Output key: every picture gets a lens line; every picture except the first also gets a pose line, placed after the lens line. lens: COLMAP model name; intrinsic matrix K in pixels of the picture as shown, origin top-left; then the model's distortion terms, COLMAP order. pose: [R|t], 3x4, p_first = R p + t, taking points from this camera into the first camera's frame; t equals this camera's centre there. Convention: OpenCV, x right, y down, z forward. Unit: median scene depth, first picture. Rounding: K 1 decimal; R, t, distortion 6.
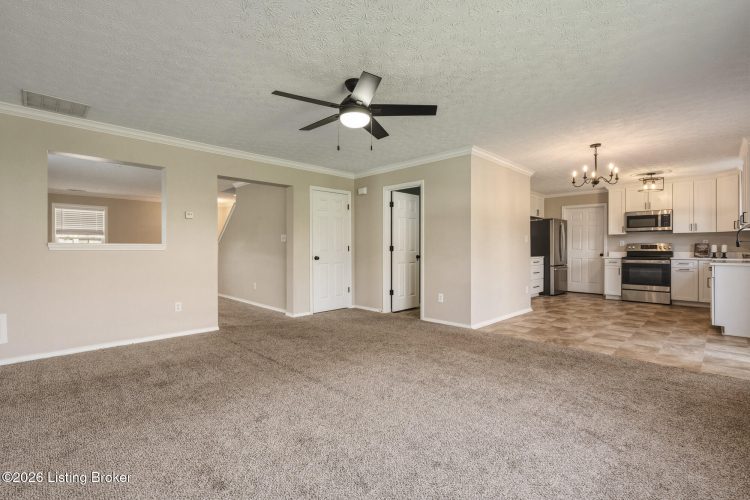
lens RADIAL K [[340.7, 0, 380.7], [0, 340.7, 246.9], [0, 0, 1]] dist [-0.001125, 0.000310]
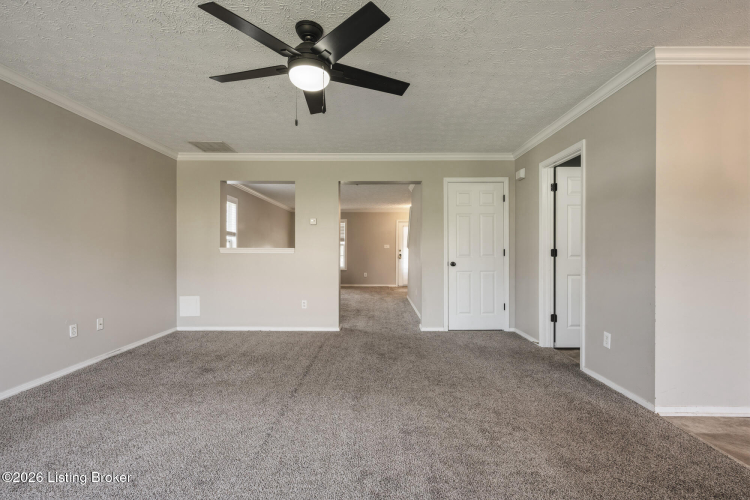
lens RADIAL K [[340.7, 0, 371.3], [0, 340.7, 251.0], [0, 0, 1]] dist [-0.001125, 0.000310]
pose [[0.702045, -0.000845, -0.712132, 0.304186], [0.000987, 0.999999, -0.000213, 0.001308], [0.712132, -0.000553, 0.702045, 0.320682]]
